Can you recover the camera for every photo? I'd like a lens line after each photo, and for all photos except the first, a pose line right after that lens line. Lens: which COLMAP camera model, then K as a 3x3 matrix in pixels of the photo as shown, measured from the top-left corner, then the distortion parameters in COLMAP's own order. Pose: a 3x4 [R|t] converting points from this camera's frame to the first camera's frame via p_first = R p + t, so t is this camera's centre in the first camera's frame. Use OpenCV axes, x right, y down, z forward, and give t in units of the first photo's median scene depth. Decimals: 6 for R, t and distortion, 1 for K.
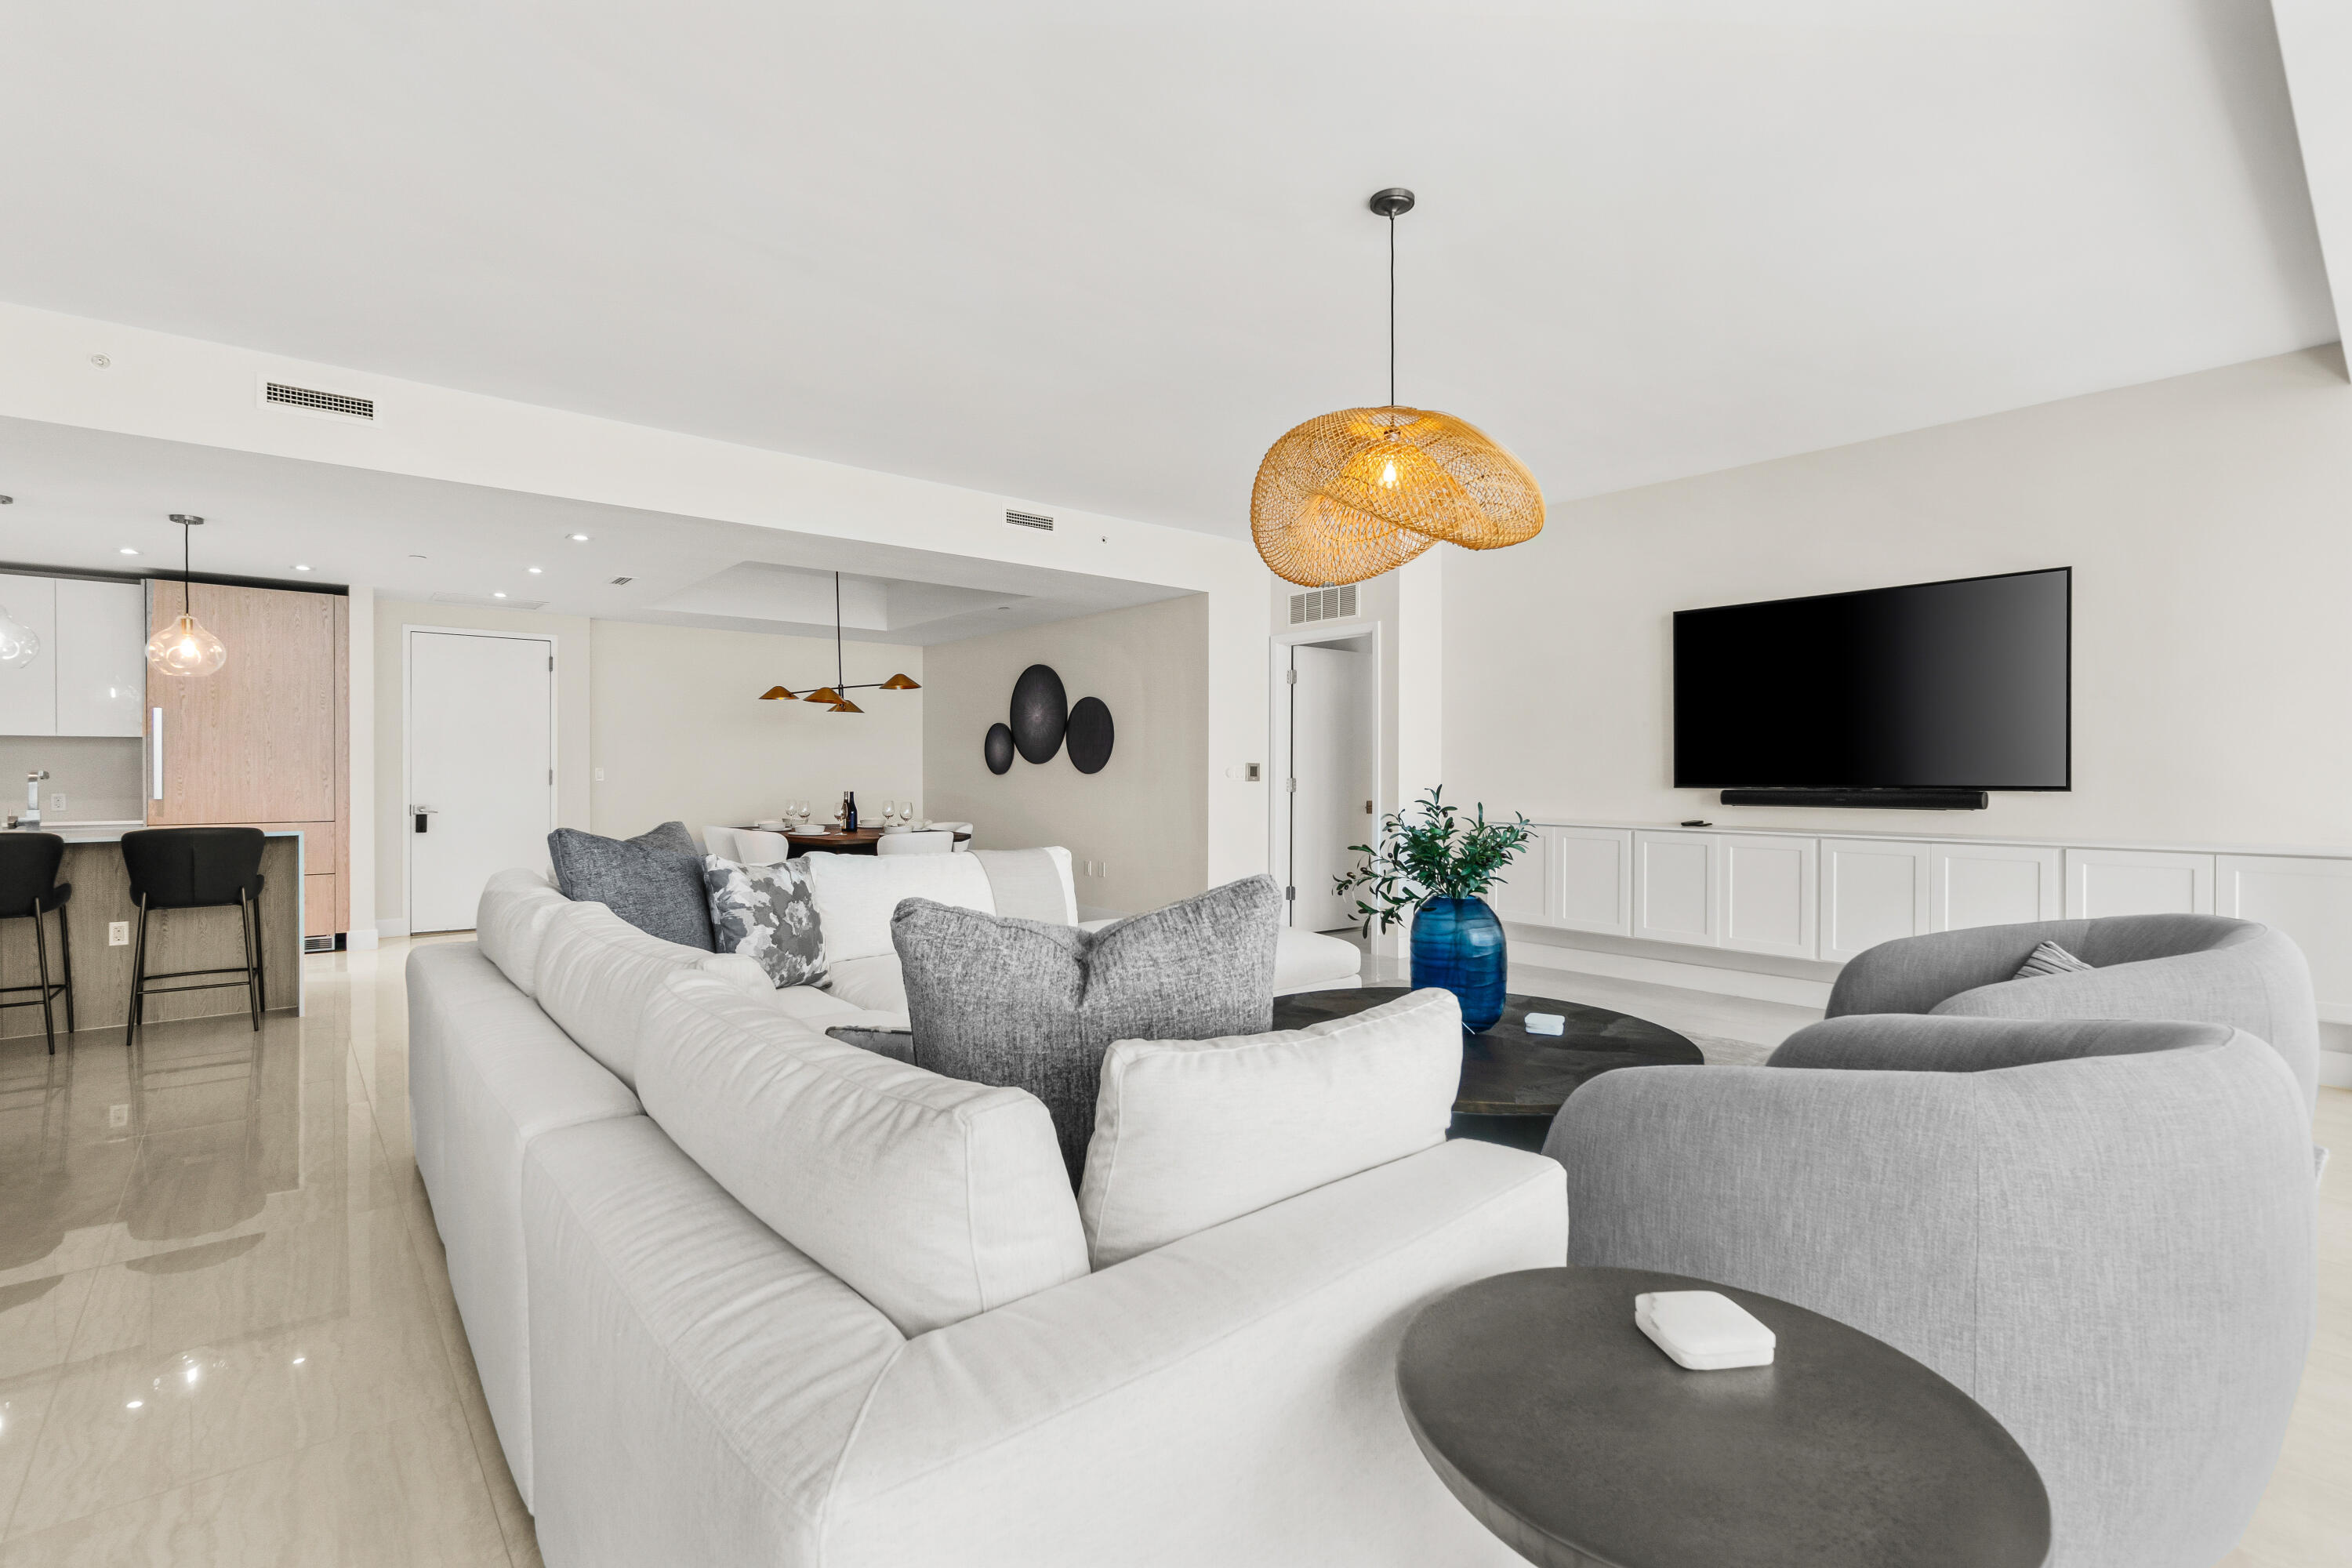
lens RADIAL K [[1046.6, 0, 1175.9], [0, 1046.6, 772.2], [0, 0, 1]] dist [-0.019406, 0.000035]
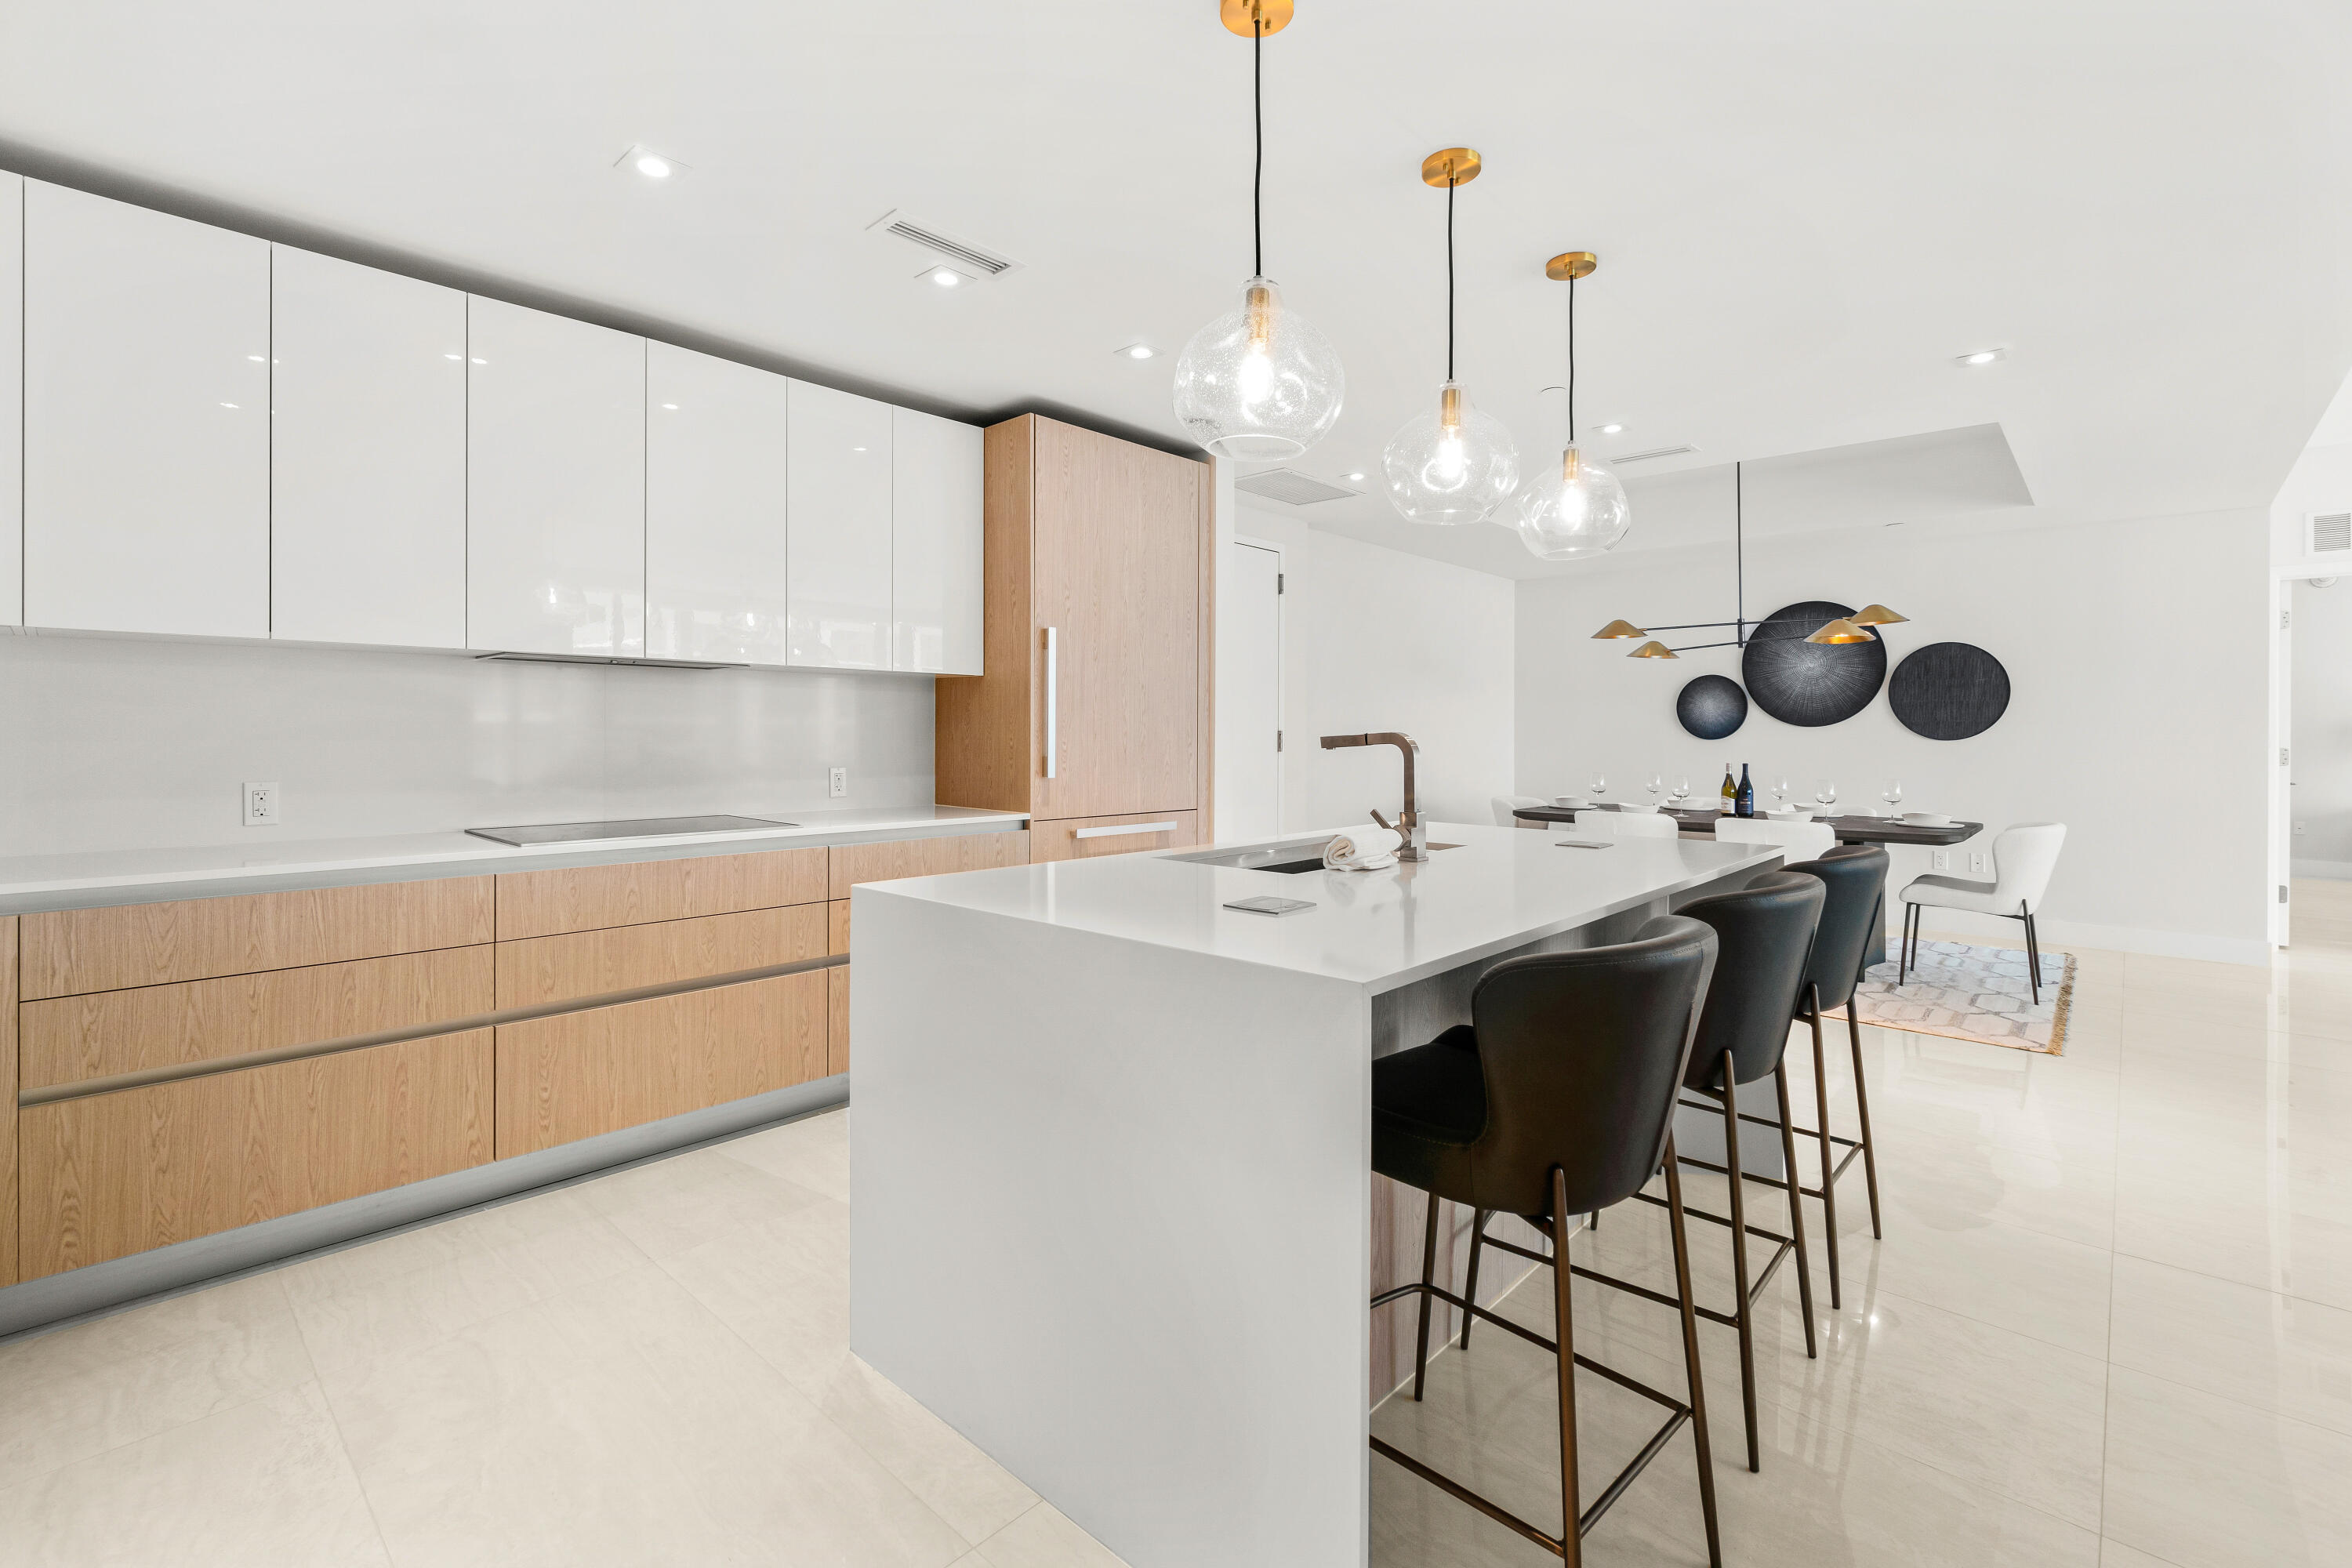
lens RADIAL K [[1057.7, 0, 1170.7], [0, 1057.7, 718.8], [0, 0, 1]] dist [-0.002847, -0.000162]
pose [[0.990408, 0.007160, 0.137985, -0.918972], [-0.005473, 0.999906, -0.012601, -0.001185], [-0.138062, 0.011724, 0.990354, 0.341408]]
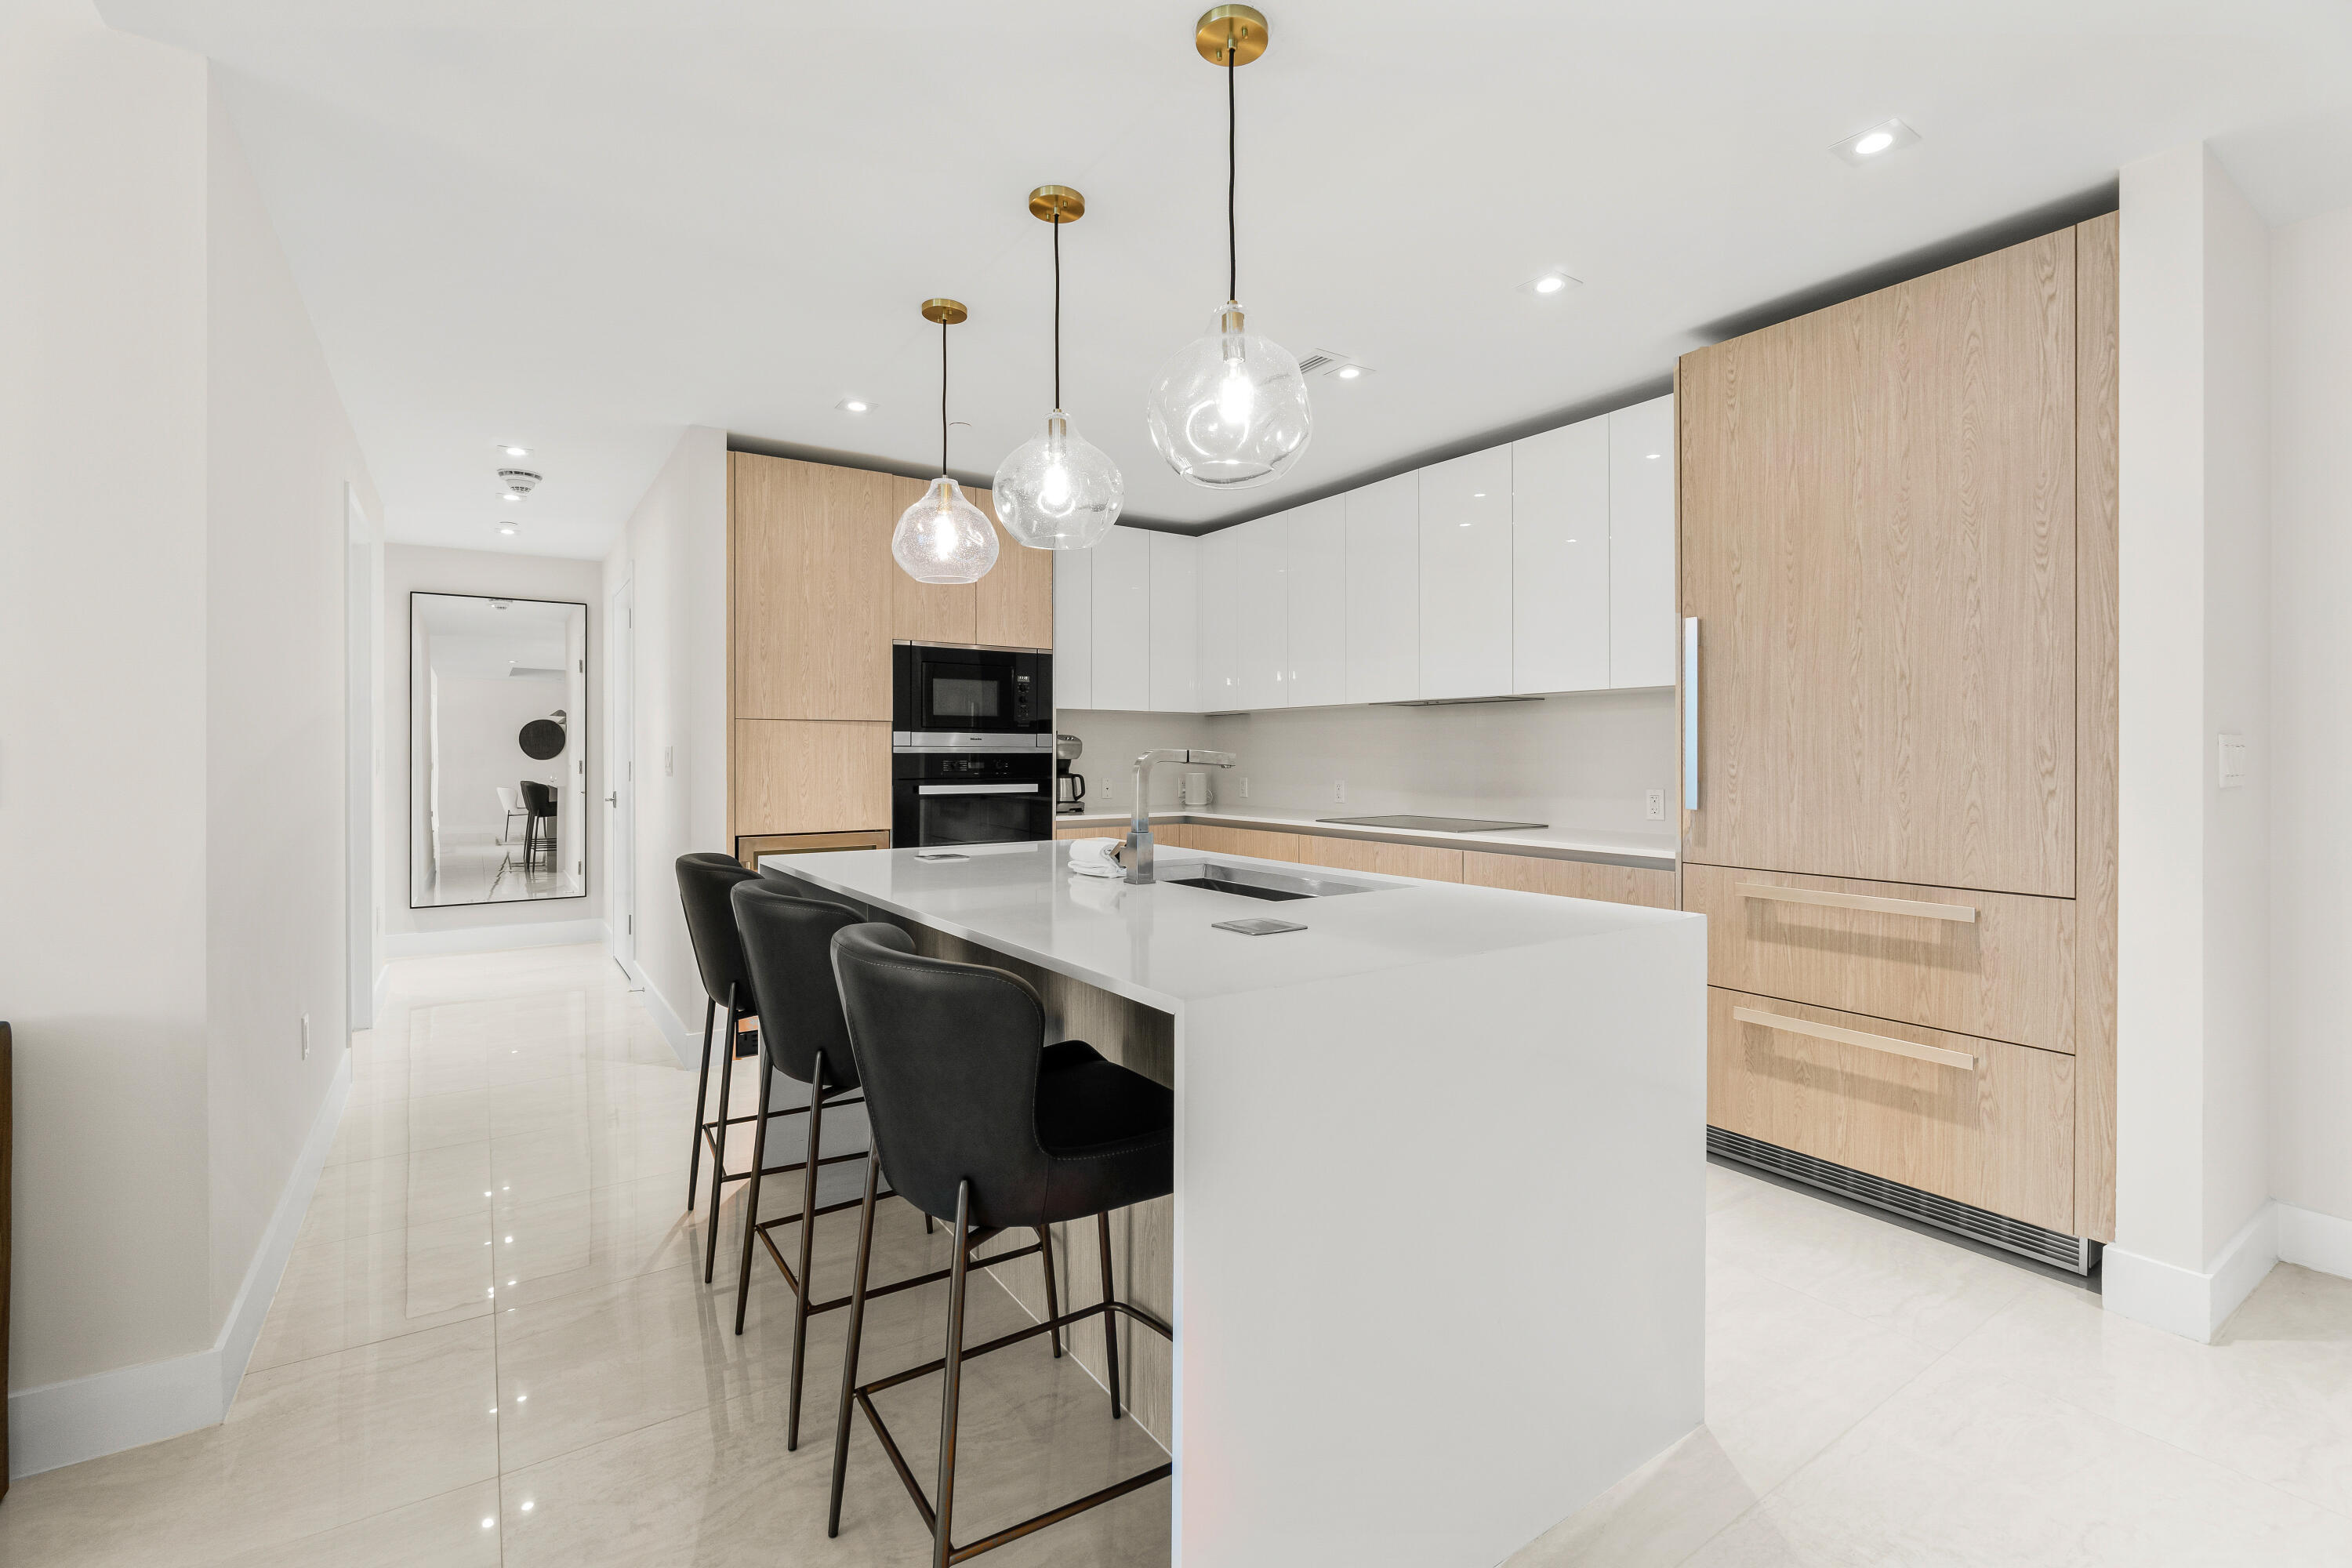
lens RADIAL K [[1027.0, 0, 1175.4], [0, 1027.0, 758.9], [0, 0, 1]] dist [0.000057, 0.000303]
pose [[-0.117151, 0.004866, -0.993102, -0.446367], [0.001947, 0.999987, 0.004670, -0.000010], [0.993112, -0.001386, -0.117159, 0.745496]]
